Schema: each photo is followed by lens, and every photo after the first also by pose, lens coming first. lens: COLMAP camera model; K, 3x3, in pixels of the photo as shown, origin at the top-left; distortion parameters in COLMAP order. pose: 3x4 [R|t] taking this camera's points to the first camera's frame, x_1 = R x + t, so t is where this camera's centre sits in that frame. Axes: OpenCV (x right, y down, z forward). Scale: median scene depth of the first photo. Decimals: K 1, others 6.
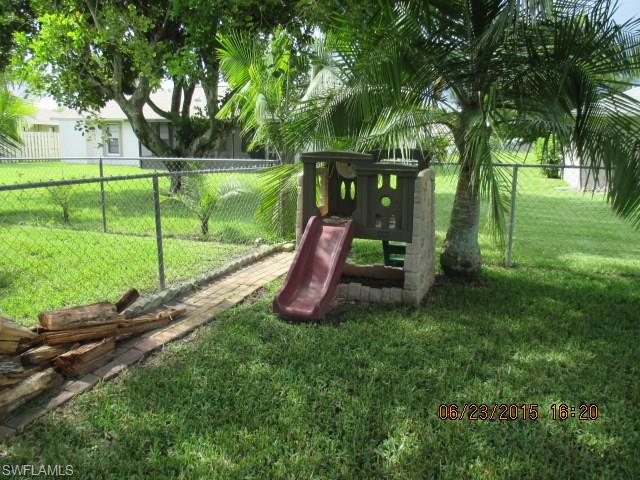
lens RADIAL K [[536.5, 0, 319.9], [0, 536.5, 239.5], [0, 0, 1]] dist [0.002863, 0.000980]
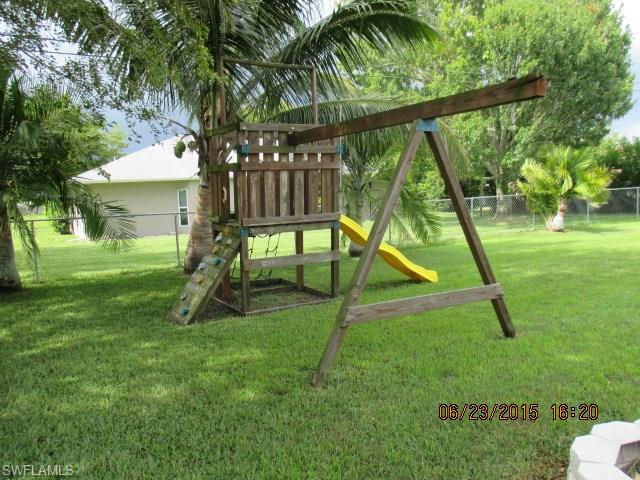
lens RADIAL K [[536.5, 0, 320.1], [0, 536.5, 240.4], [0, 0, 1]] dist [0.002863, 0.000980]
pose [[0.660022, -0.103936, 0.744021, -0.128147], [0.183210, 0.982750, -0.025240, 0.055624], [-0.728563, 0.152971, 0.667679, -0.331515]]
